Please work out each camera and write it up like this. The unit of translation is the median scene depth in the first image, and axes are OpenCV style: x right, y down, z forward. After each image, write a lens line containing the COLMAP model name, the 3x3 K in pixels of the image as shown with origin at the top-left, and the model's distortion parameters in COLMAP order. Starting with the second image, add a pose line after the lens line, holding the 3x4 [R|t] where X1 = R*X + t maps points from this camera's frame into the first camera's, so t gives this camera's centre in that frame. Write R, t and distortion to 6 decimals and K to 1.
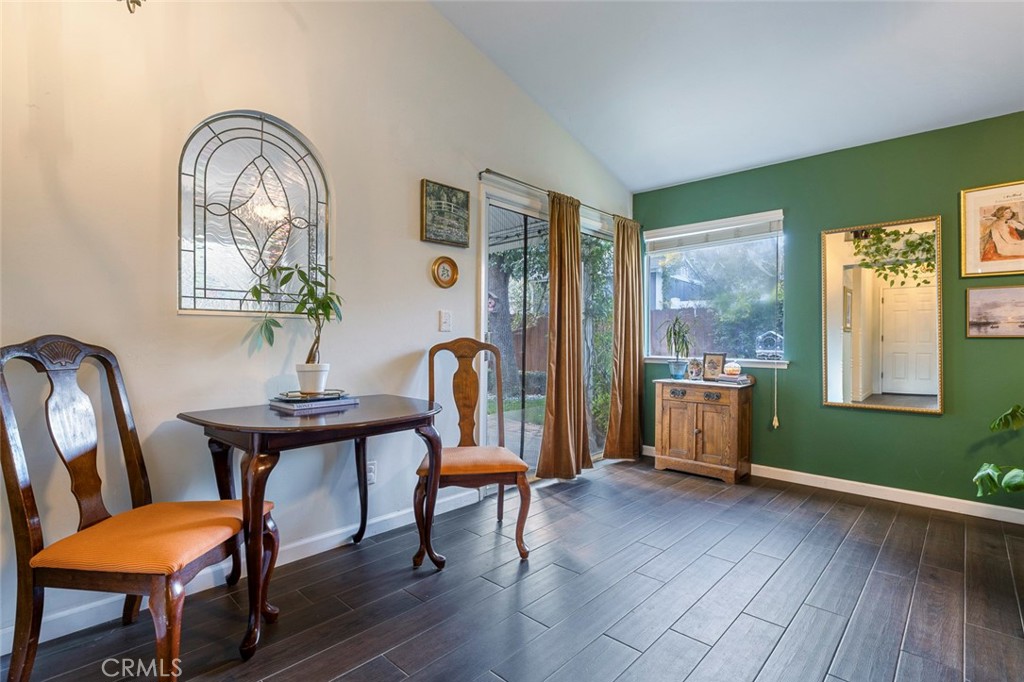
lens RADIAL K [[489.1, 0, 511.9], [0, 489.1, 340.4], [0, 0, 1]] dist [-0.012431, 0.001515]
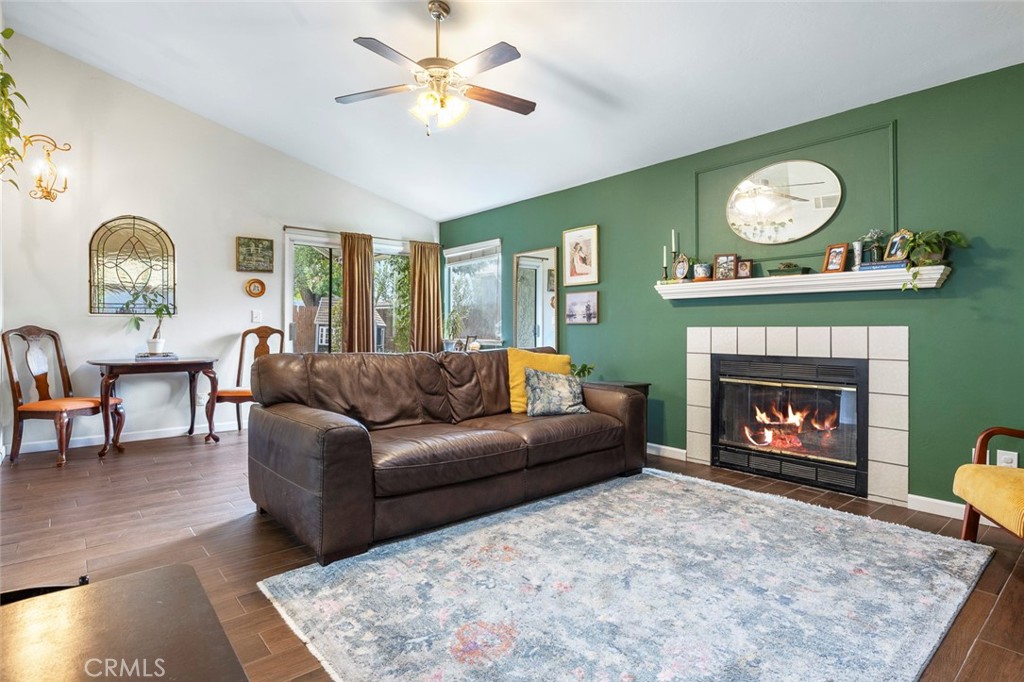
lens RADIAL K [[536.7, 0, 511.1], [0, 536.7, 330.2], [0, 0, 1]] dist [0.001177, -0.000982]
pose [[0.993535, -0.004507, -0.113440, 1.002928], [0.004614, 0.999989, 0.000673, 0.012166], [0.113436, -0.001192, 0.993545, -0.803525]]
